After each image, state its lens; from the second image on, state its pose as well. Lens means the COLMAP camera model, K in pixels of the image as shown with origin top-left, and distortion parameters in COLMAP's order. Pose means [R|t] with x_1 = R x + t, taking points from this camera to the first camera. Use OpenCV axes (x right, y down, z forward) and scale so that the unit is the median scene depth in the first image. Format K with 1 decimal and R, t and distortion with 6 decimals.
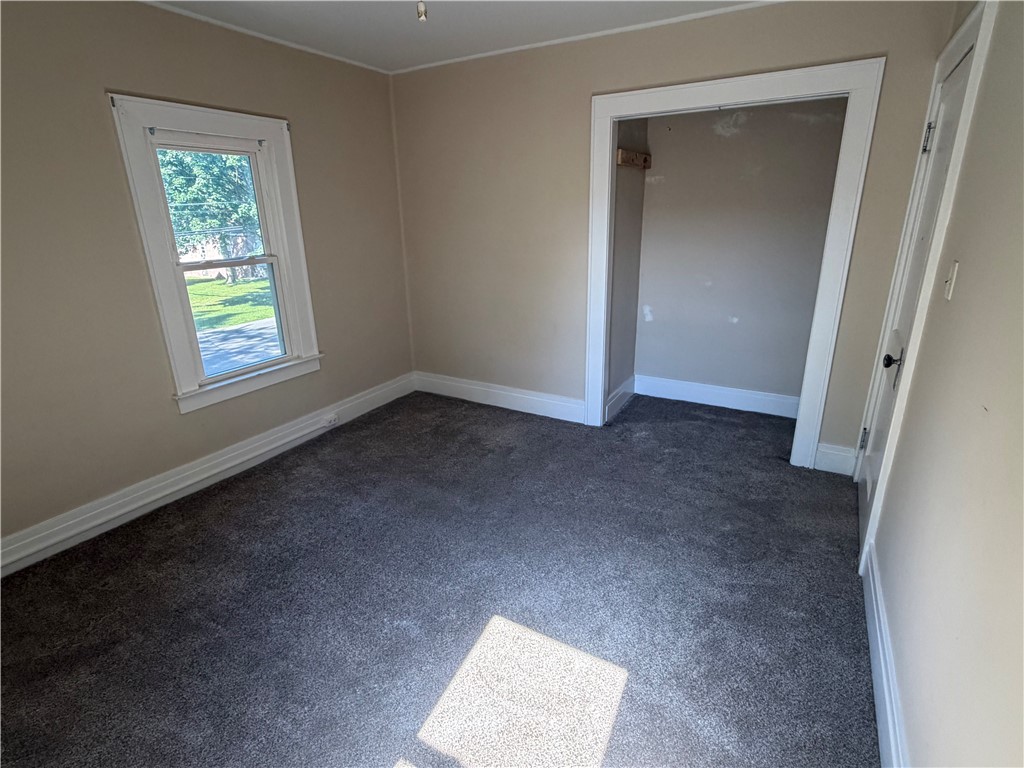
lens RADIAL K [[523.1, 0, 502.0], [0, 523.1, 382.3], [0, 0, 1]] dist [-0.004434, -0.001366]
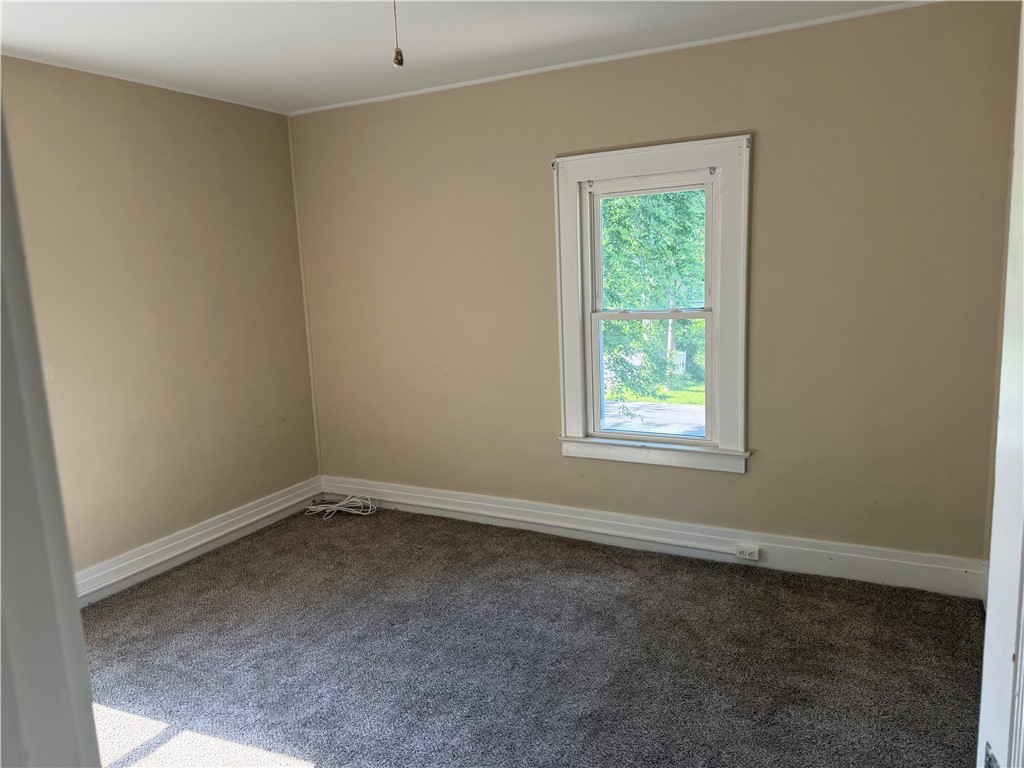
lens RADIAL K [[723.1, 0, 509.1], [0, 723.1, 381.8], [0, 0, 1]] dist [0.051833, -0.056073]
pose [[0.054527, 0.185405, -0.981148, 0.621866], [-0.275477, 0.947268, 0.163693, -0.236081], [0.959760, 0.261358, 0.102727, 0.634314]]
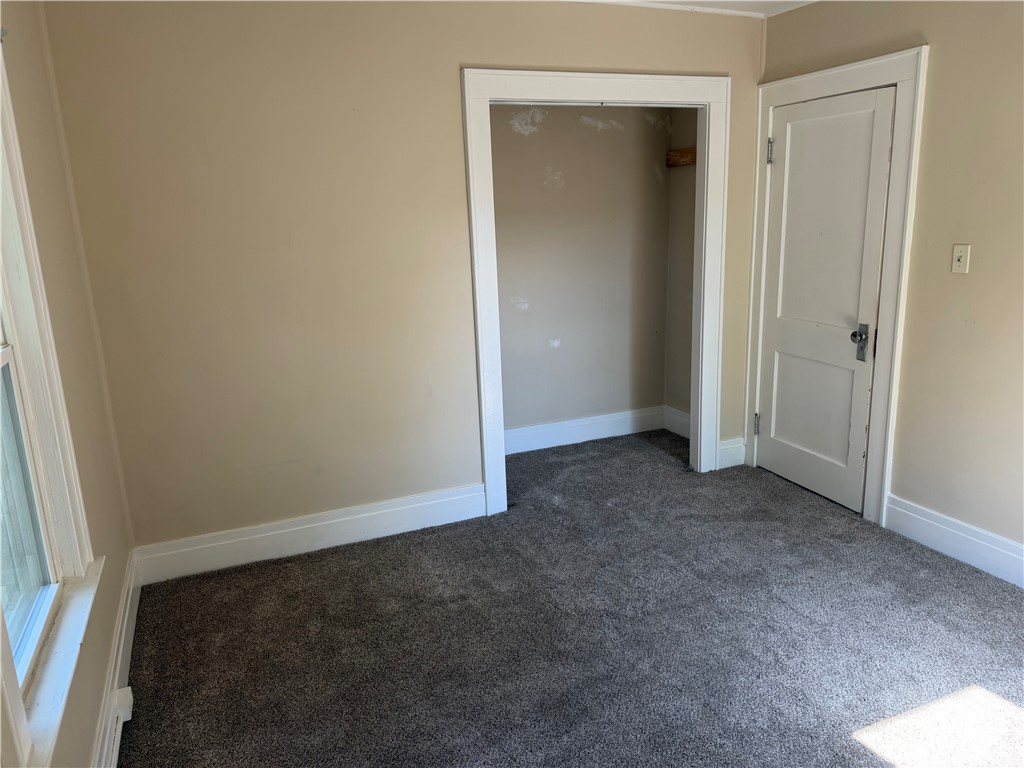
lens RADIAL K [[723.1, 0, 507.7], [0, 723.1, 385.9], [0, 0, 1]] dist [0.051833, -0.056073]
pose [[0.590750, -0.191743, 0.783741, -0.644475], [0.272888, 0.961591, 0.029563, -0.126819], [-0.759307, 0.196409, 0.620384, 0.389447]]
